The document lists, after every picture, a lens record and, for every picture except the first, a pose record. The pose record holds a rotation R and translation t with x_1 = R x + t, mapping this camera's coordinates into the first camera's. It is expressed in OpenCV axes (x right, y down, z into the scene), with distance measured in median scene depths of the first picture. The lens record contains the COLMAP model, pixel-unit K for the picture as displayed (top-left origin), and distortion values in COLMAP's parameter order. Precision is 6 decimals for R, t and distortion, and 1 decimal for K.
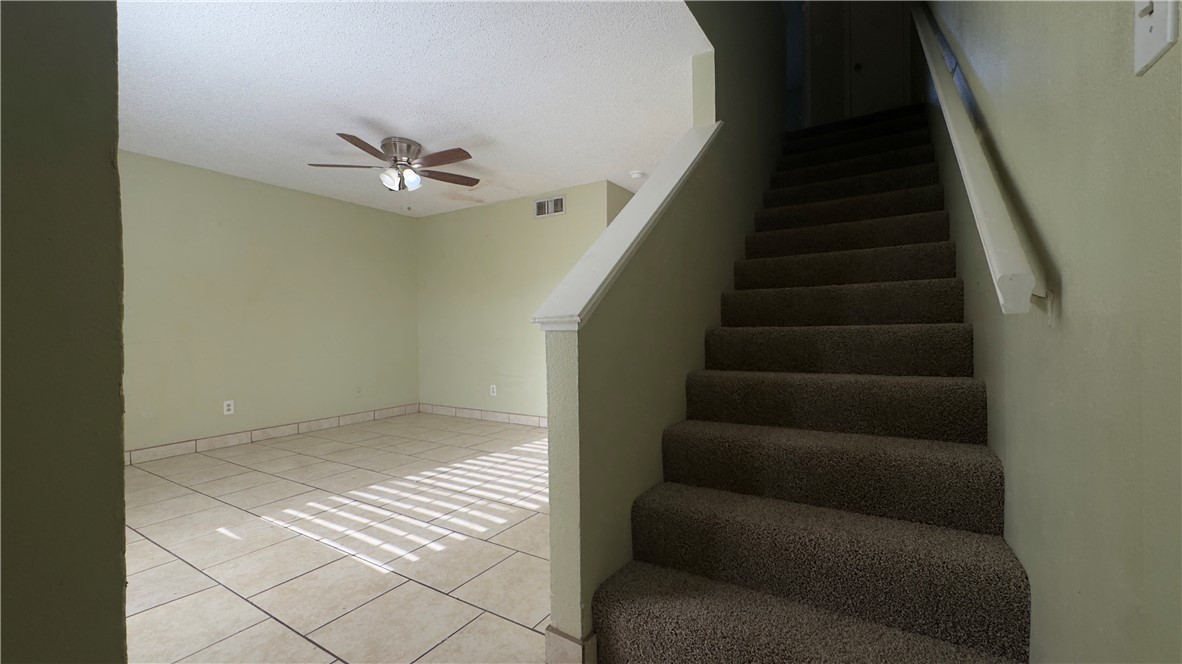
lens RADIAL K [[475.5, 0, 591.0], [0, 475.5, 332.0], [0, 0, 1]] dist [-0.001808, -0.000076]
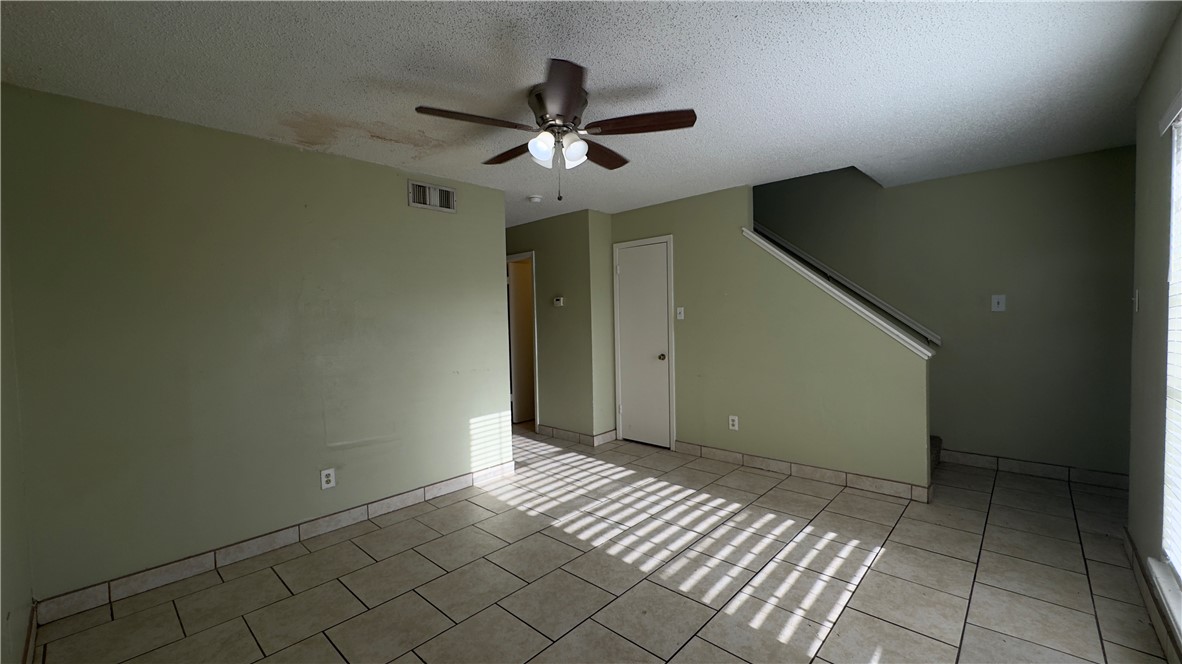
lens RADIAL K [[475.5, 0, 591.0], [0, 475.5, 332.0], [0, 0, 1]] dist [-0.001808, -0.000076]
pose [[0.187775, -0.028062, 0.981811, -1.329696], [0.024236, 0.999420, 0.023931, -0.111539], [-0.981913, 0.019301, 0.188347, 1.090663]]
